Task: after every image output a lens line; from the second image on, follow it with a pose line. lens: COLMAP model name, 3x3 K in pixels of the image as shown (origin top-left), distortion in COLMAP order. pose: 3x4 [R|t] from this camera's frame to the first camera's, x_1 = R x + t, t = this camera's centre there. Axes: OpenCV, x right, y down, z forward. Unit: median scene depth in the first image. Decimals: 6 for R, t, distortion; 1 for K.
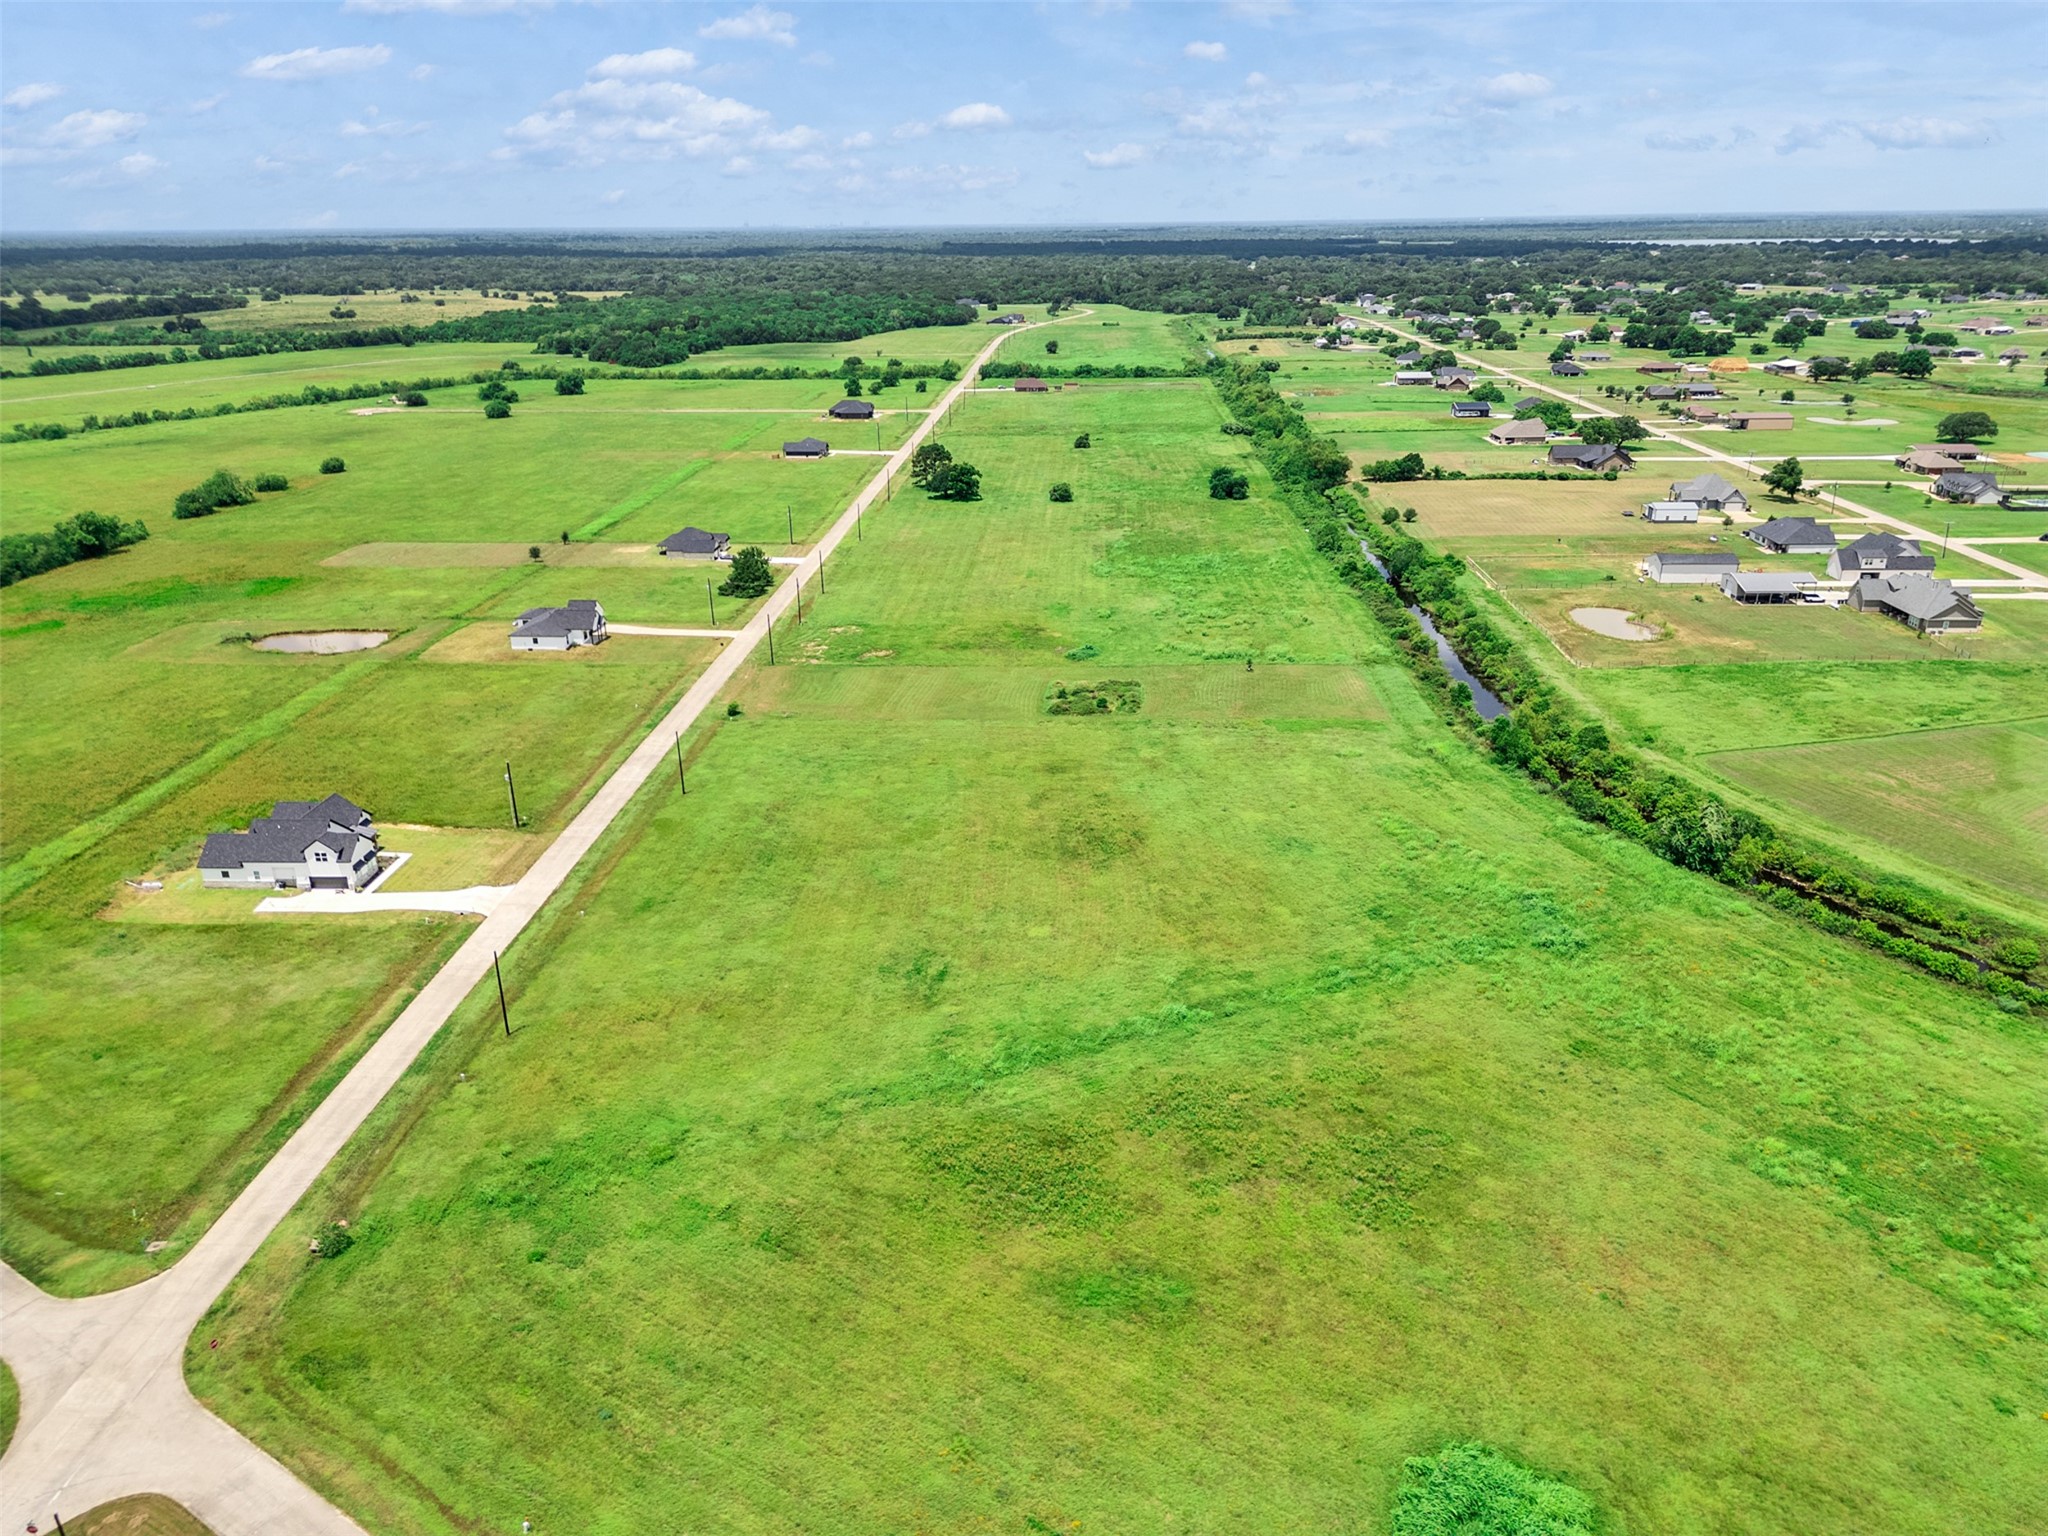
lens RADIAL K [[1425.6, 0, 1025.2], [0, 1425.6, 795.3], [0, 0, 1]] dist [0.073653, -0.076828]
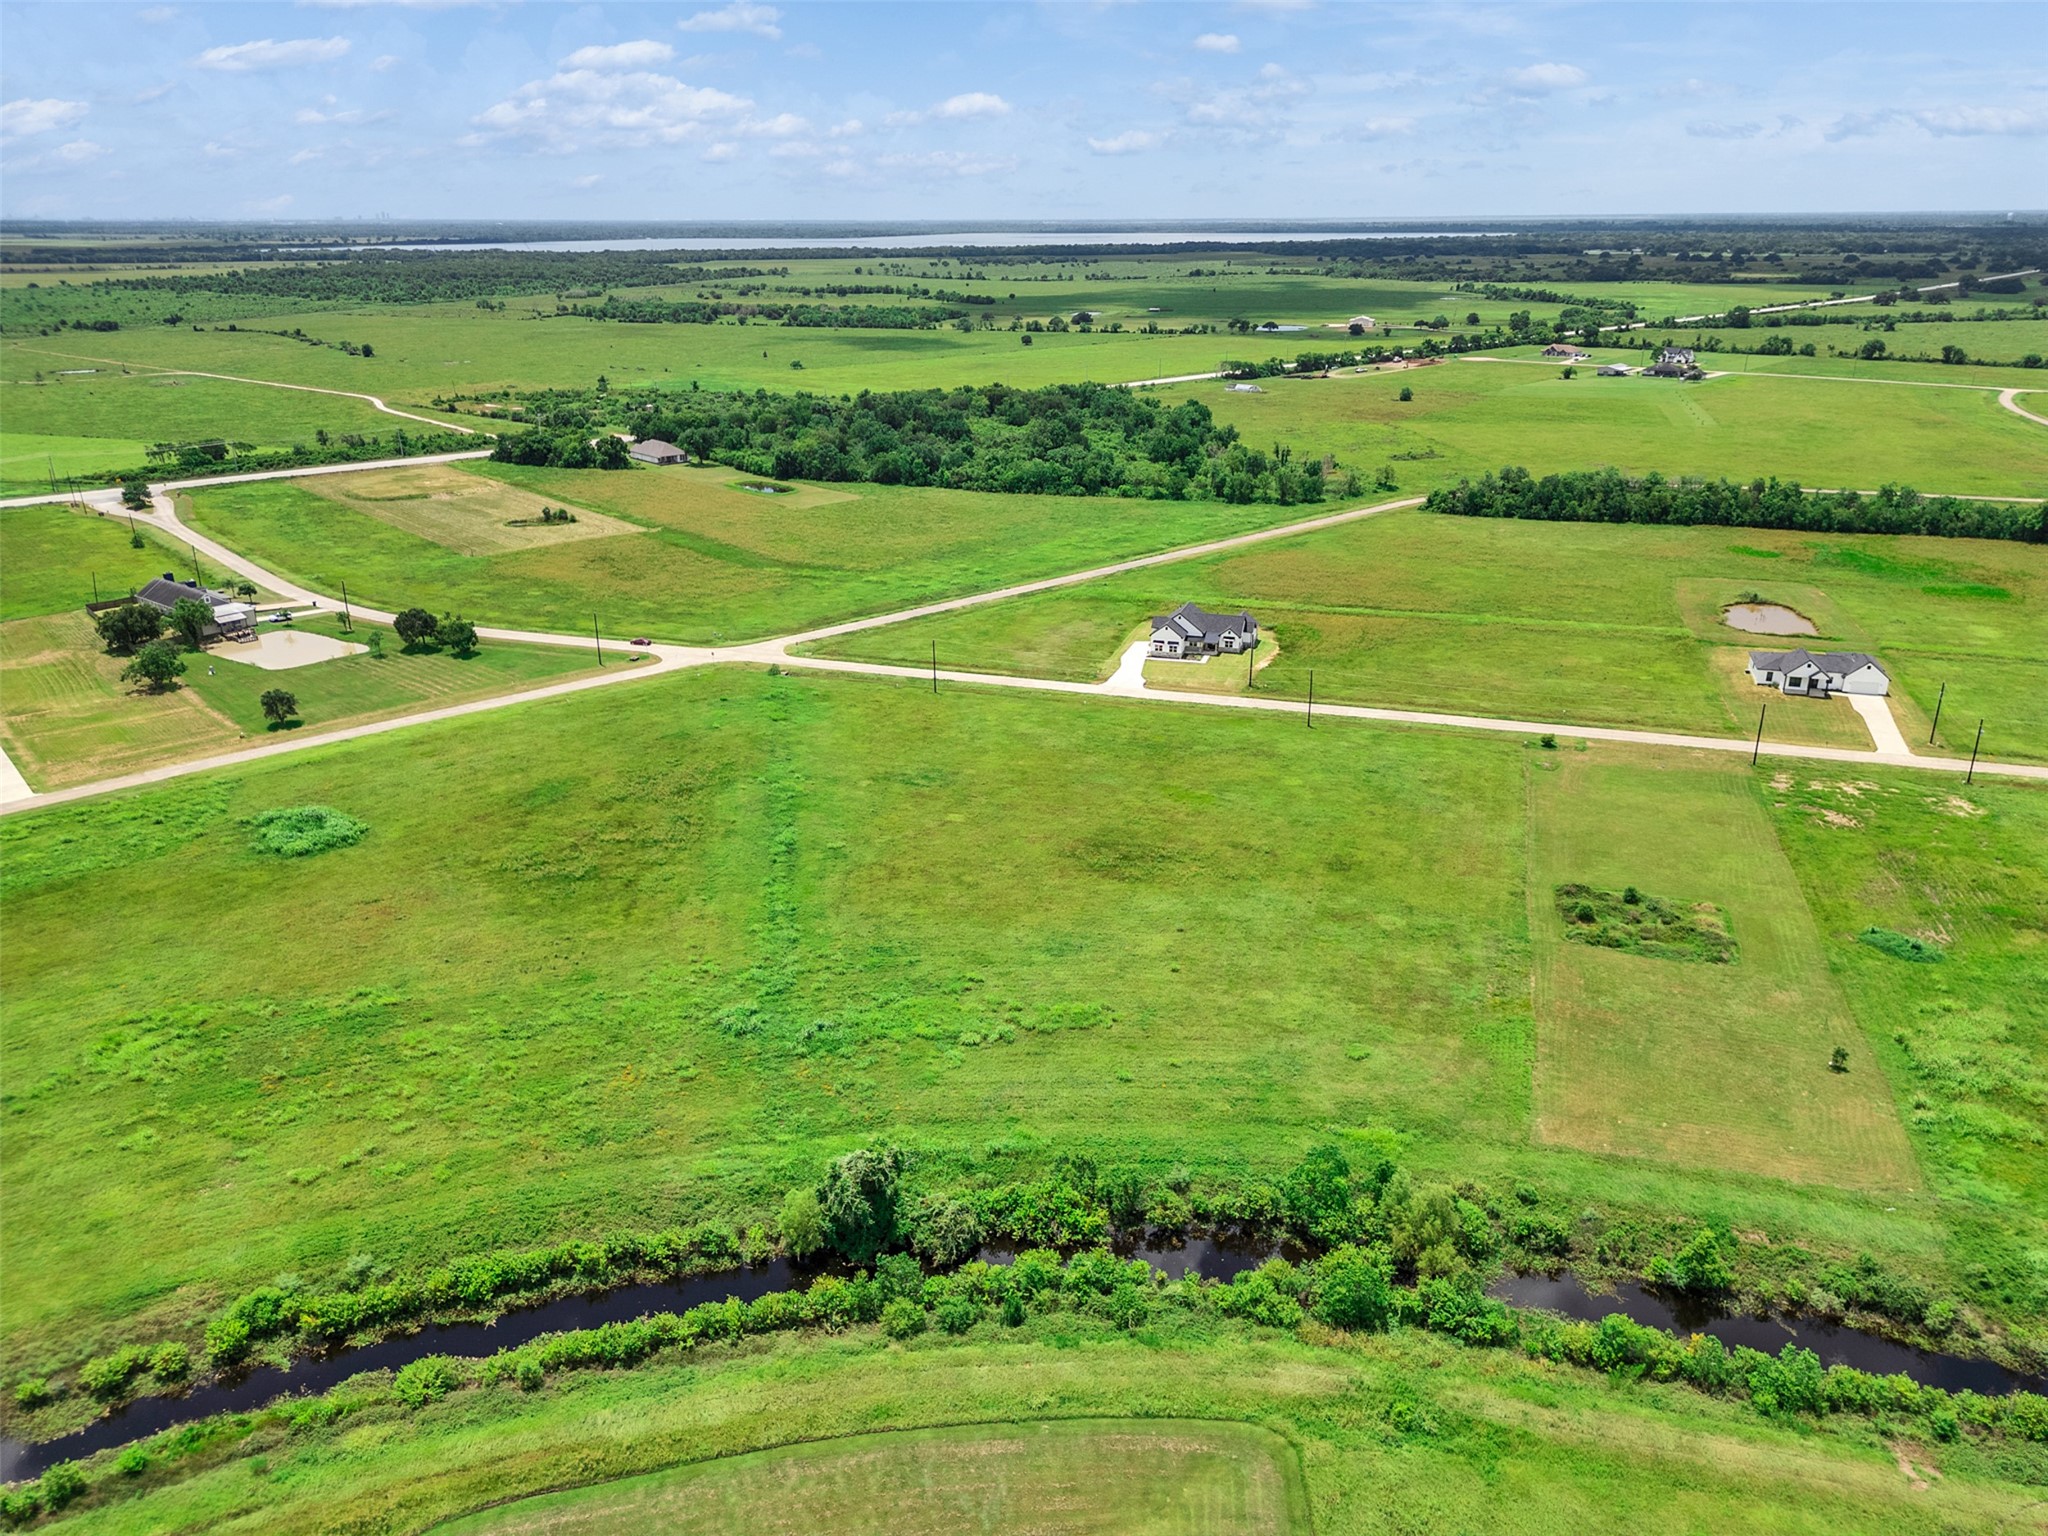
lens RADIAL K [[1425.6, 0, 1025.2], [0, 1425.6, 795.3], [0, 0, 1]] dist [0.073653, -0.076828]
pose [[-0.263052, 0.371135, -0.890540, 0.742208], [-0.351254, 0.822857, 0.446683, -0.335223], [0.898568, 0.430307, -0.086091, 0.806896]]
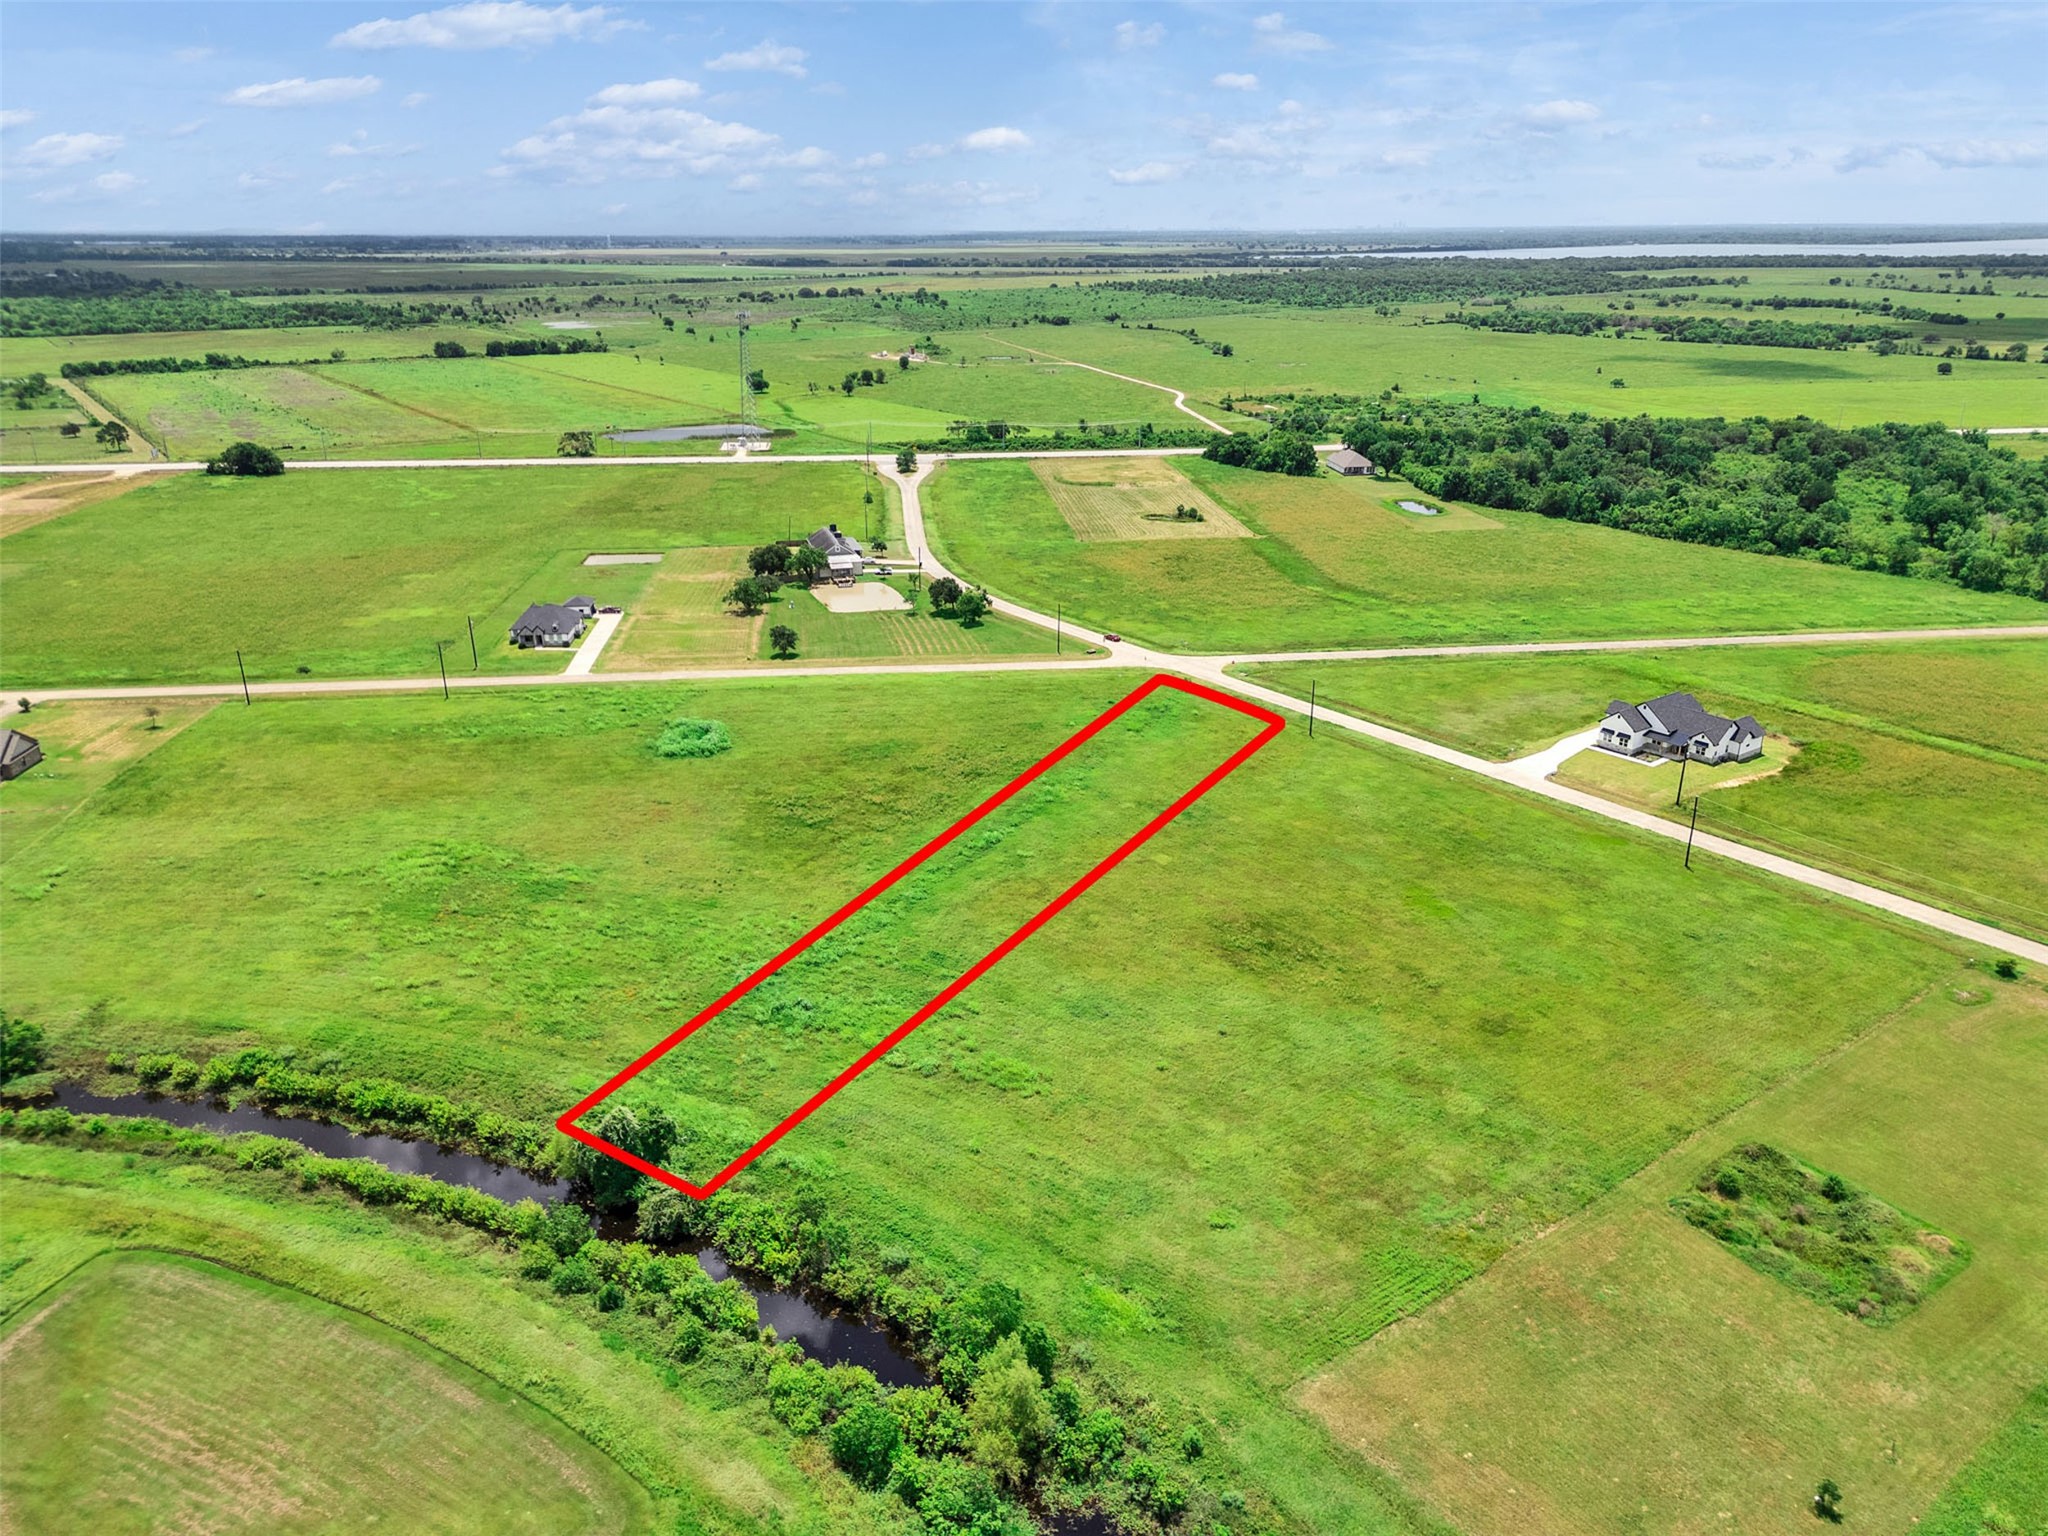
lens RADIAL K [[1410.6, 0, 1022.9], [0, 1410.6, 832.5], [0, 0, 1]] dist [0.073006, -0.075905]
pose [[-0.781859, 0.255831, -0.568548, 0.516009], [-0.220510, 0.739510, 0.636003, -0.432996], [0.583156, 0.622636, -0.521779, 1.063144]]
